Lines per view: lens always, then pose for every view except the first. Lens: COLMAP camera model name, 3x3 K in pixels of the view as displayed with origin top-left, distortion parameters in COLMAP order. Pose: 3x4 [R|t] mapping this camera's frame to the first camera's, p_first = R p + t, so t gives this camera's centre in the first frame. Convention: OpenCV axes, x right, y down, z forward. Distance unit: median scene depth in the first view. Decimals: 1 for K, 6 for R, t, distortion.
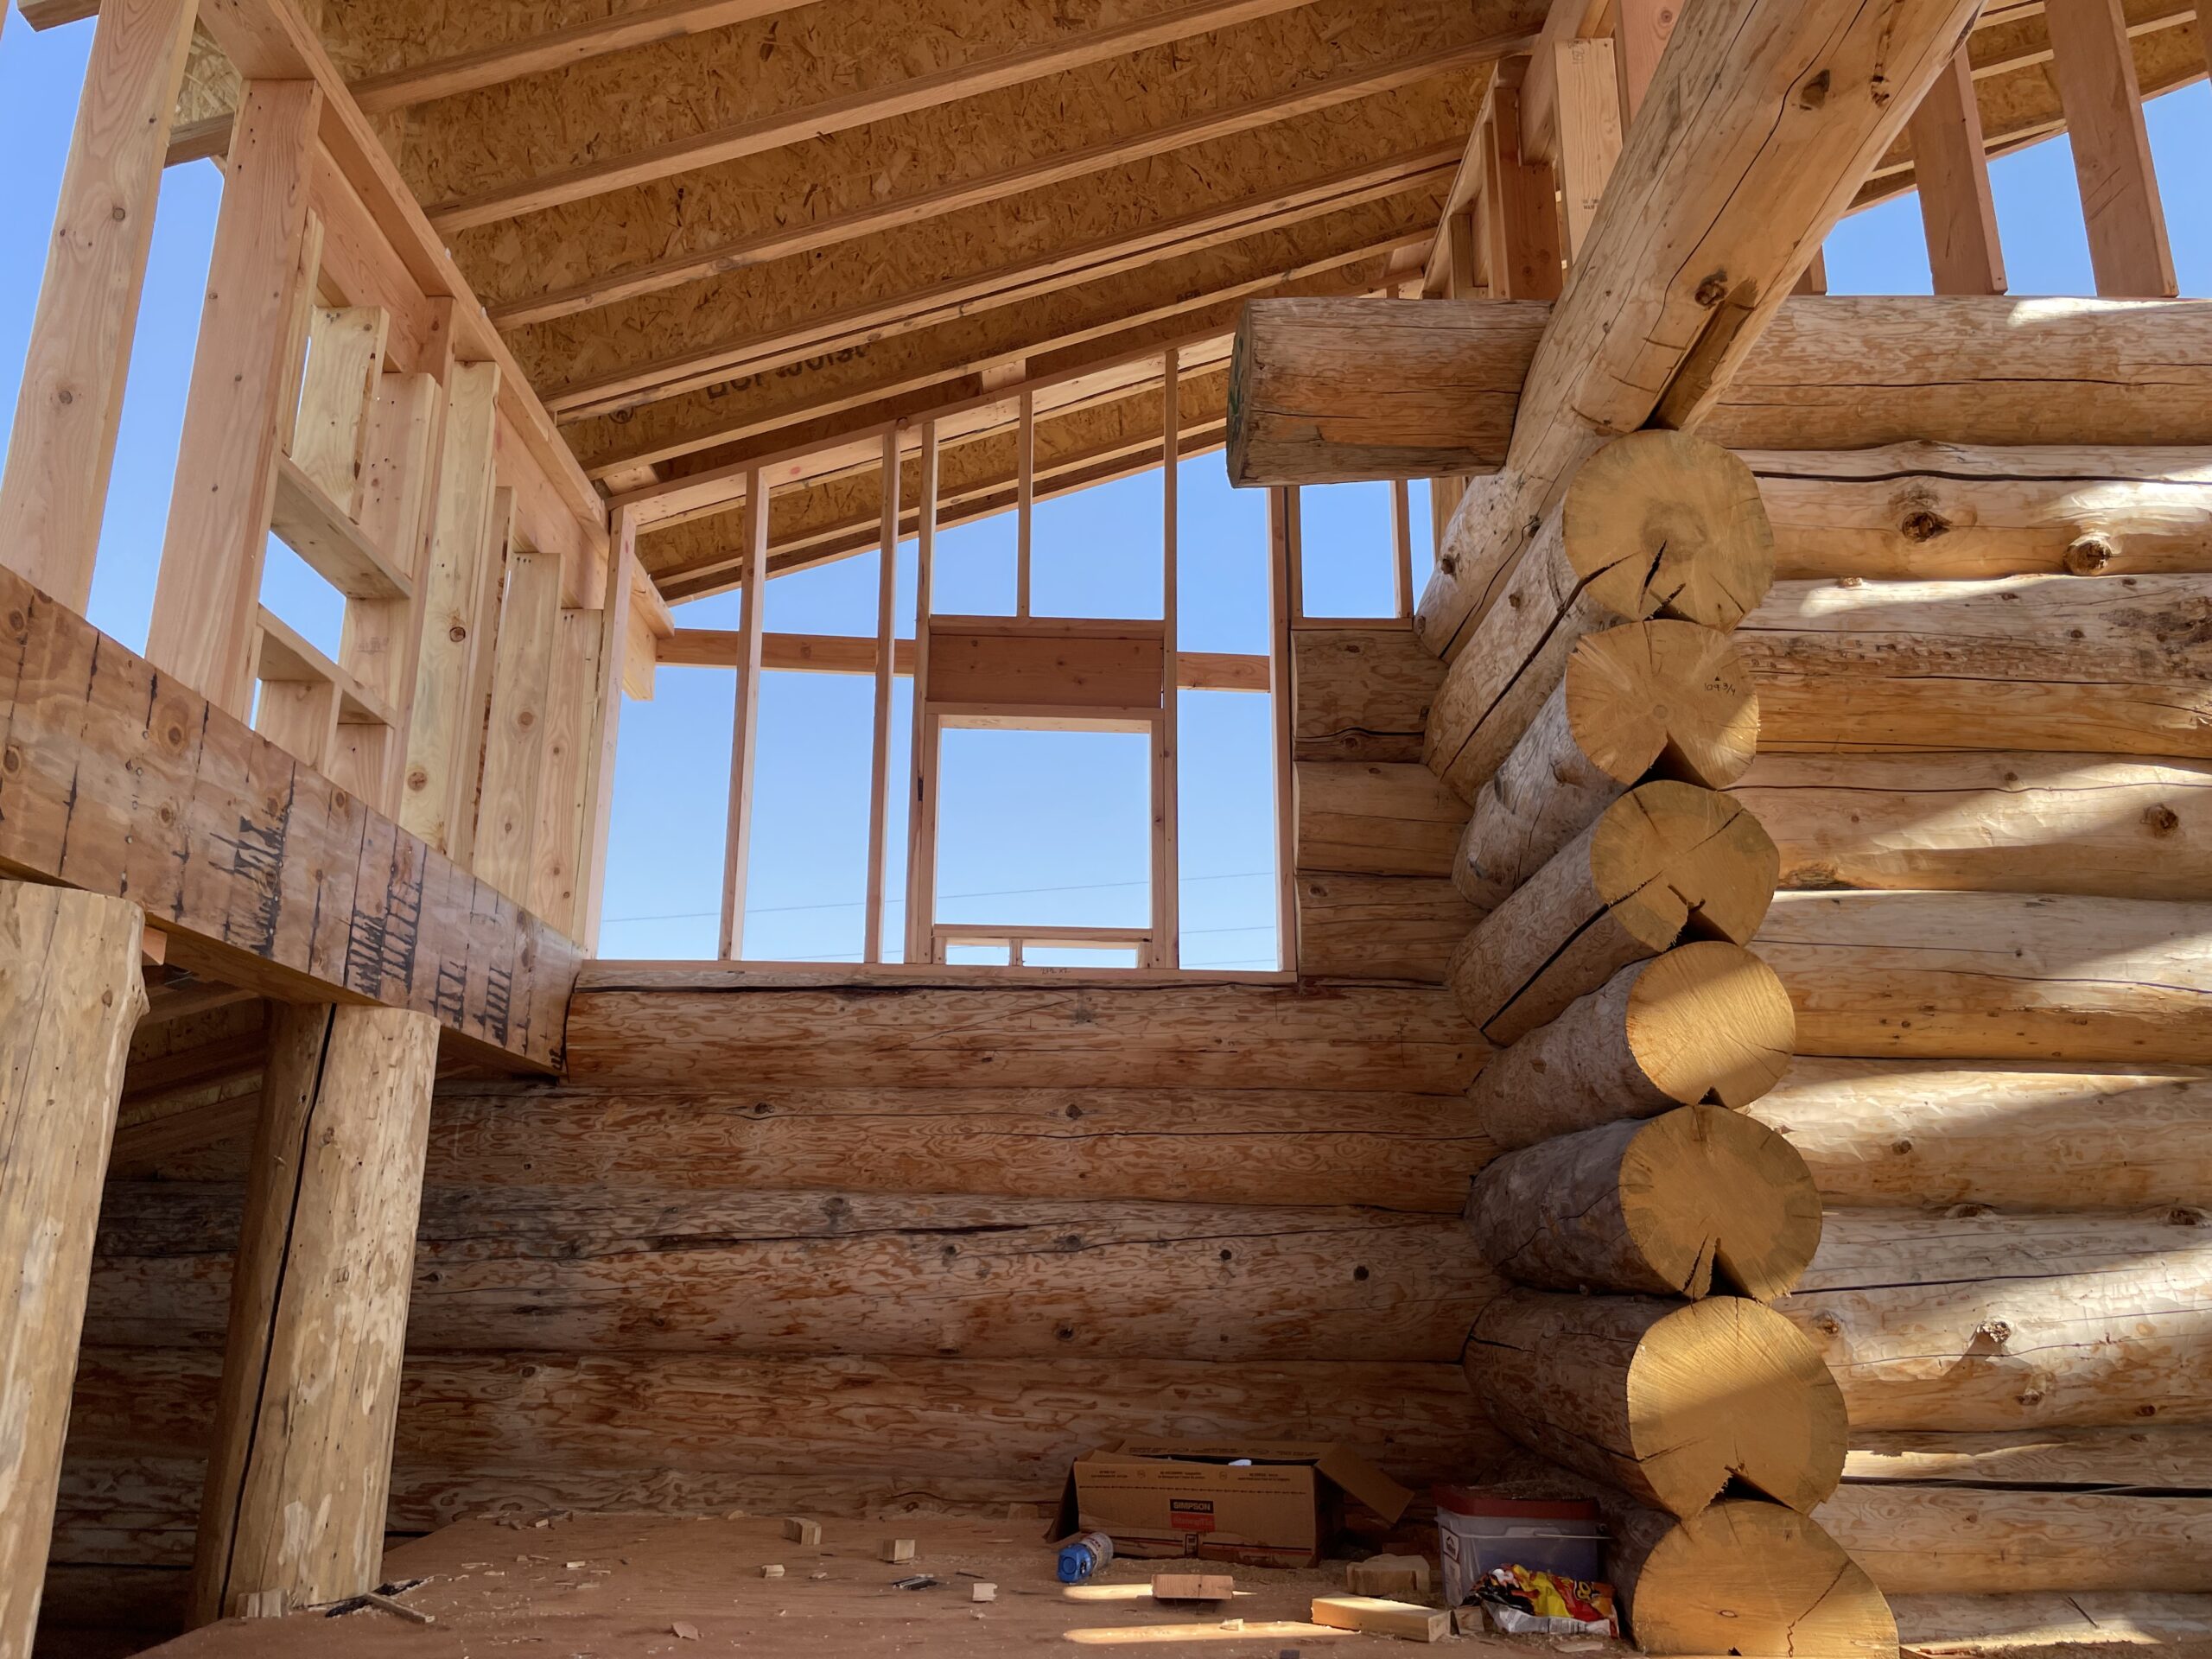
lens RADIAL K [[1693.9, 0, 1094.0], [0, 1693.9, 828.9], [0, 0, 1]] dist [0.077349, -0.111019]
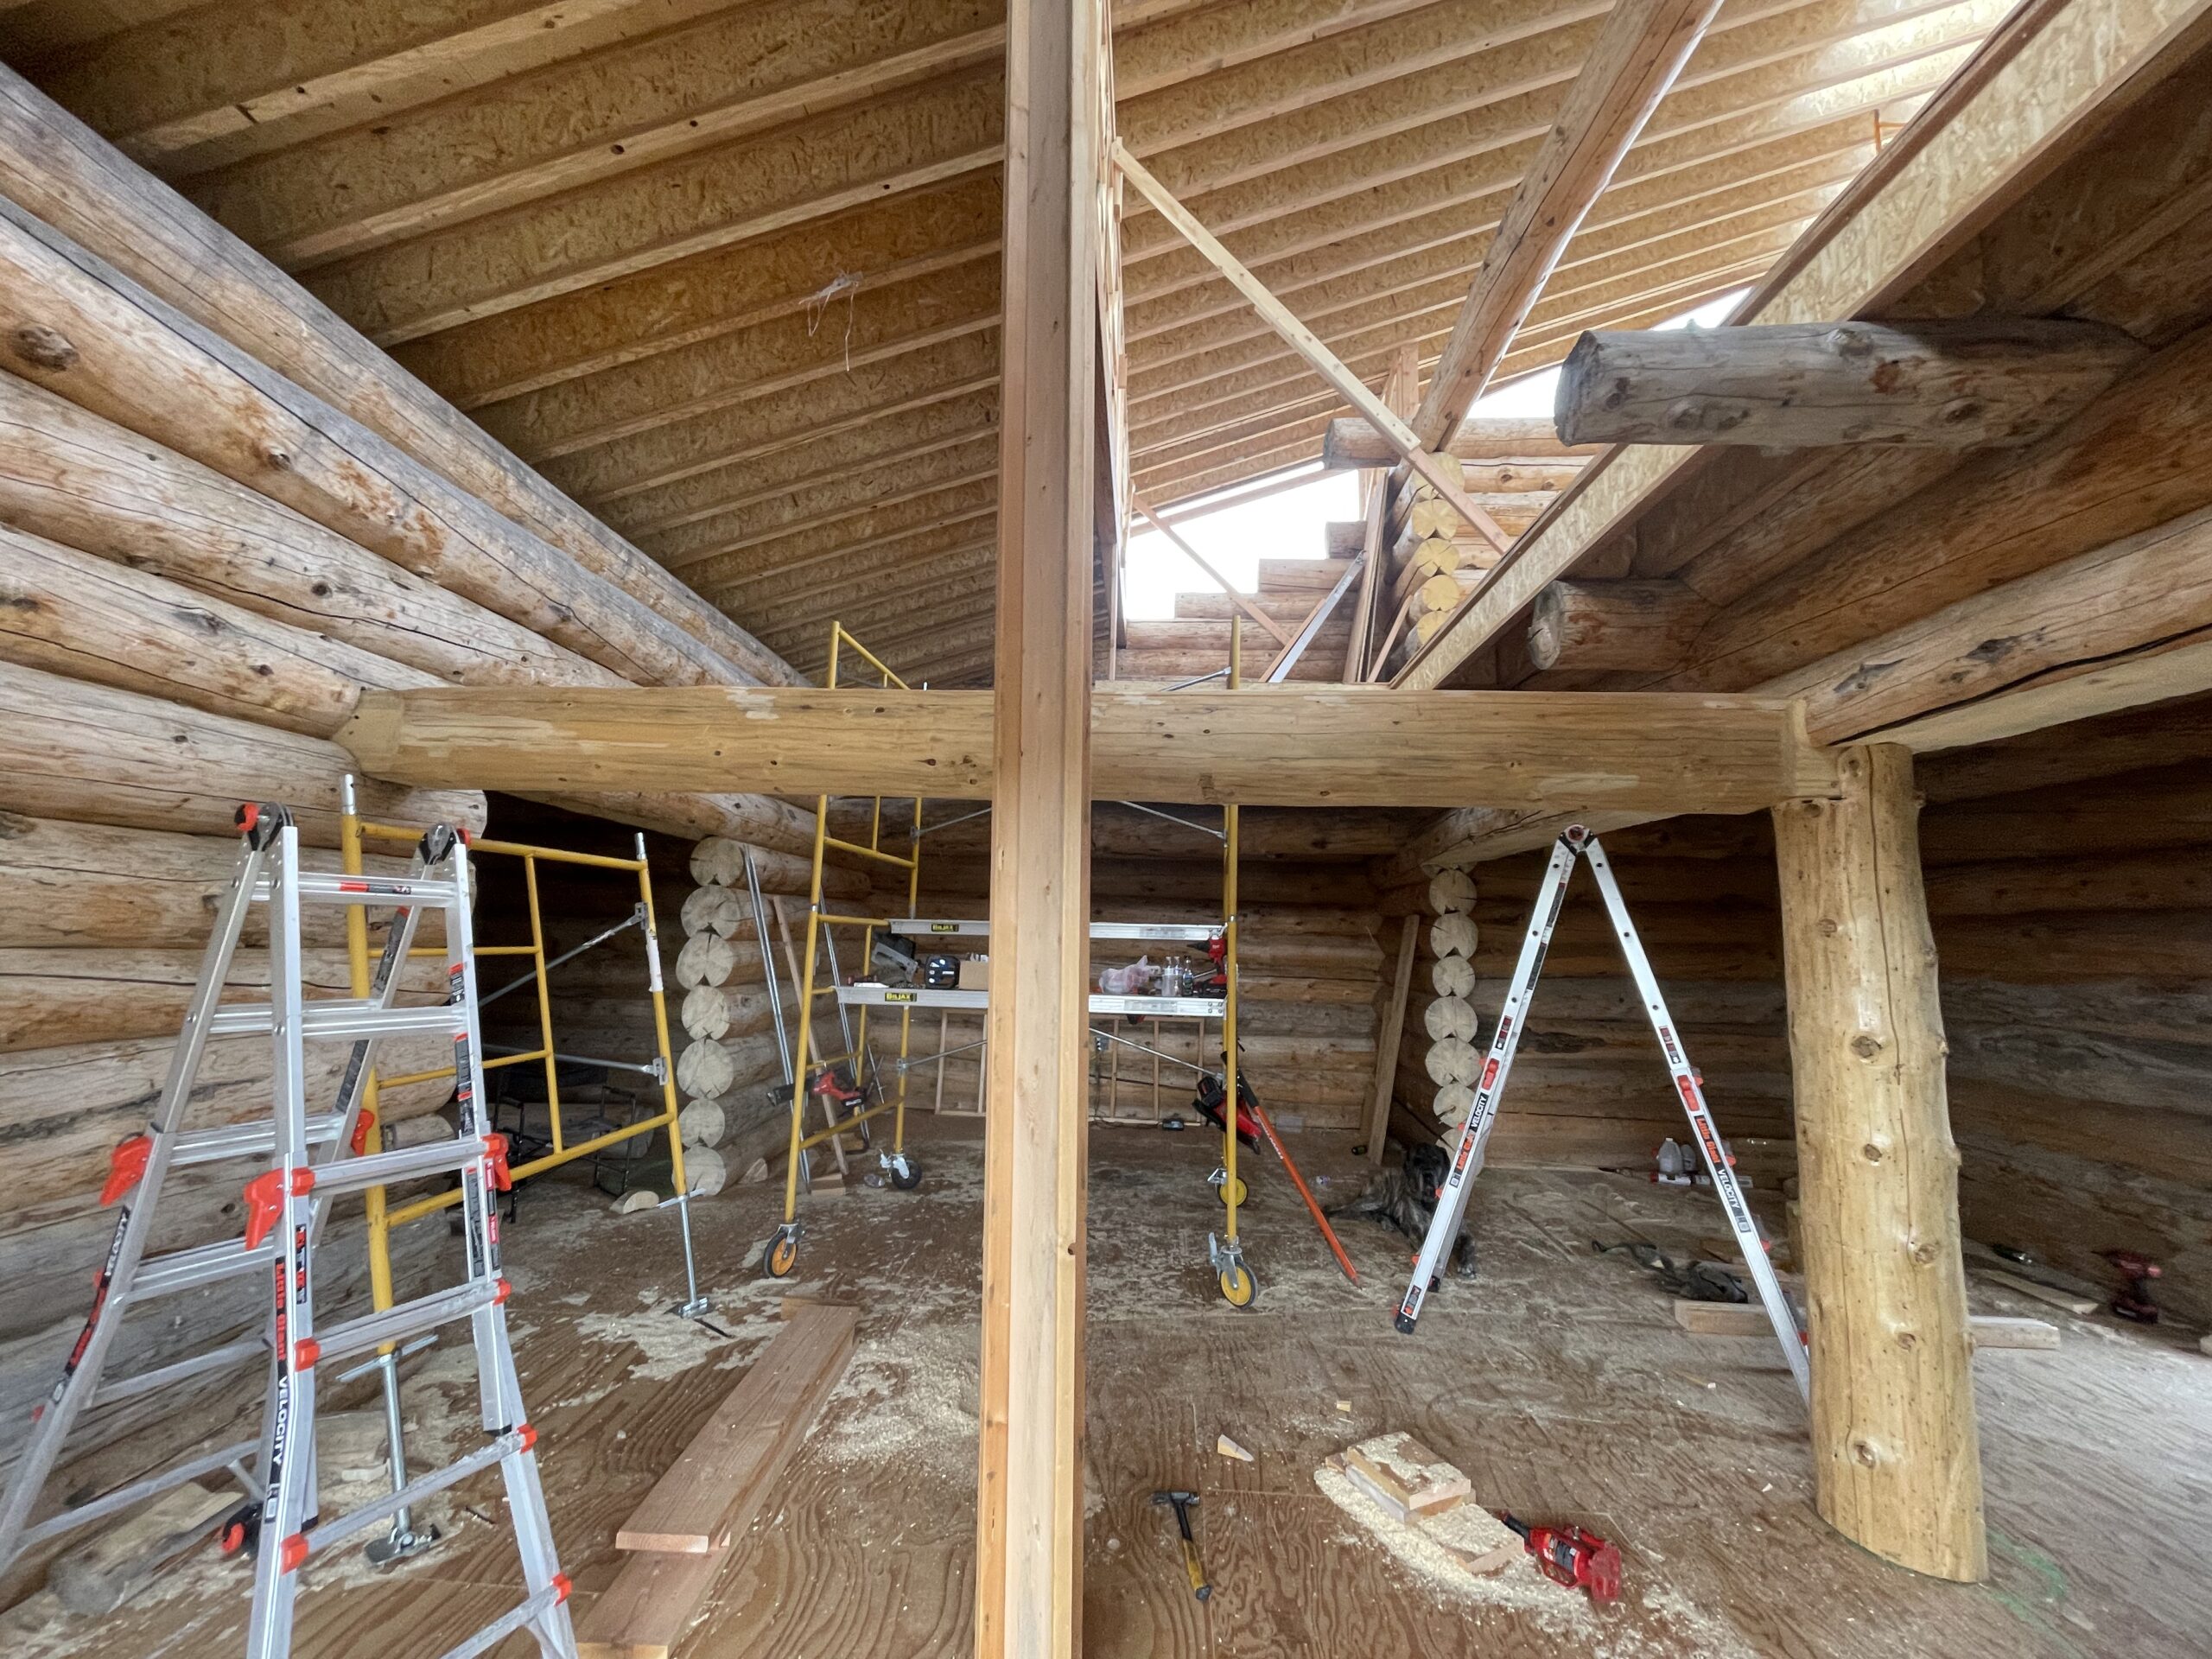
lens RADIAL K [[895.0, 0, 1103.5], [0, 895.0, 823.4], [0, 0, 1]] dist [-0.000692, -0.000261]
pose [[0.997937, 0.012261, -0.063017, -0.304584], [-0.004105, 0.991772, 0.127954, 0.360526], [0.064067, -0.127432, 0.989776, -1.222968]]
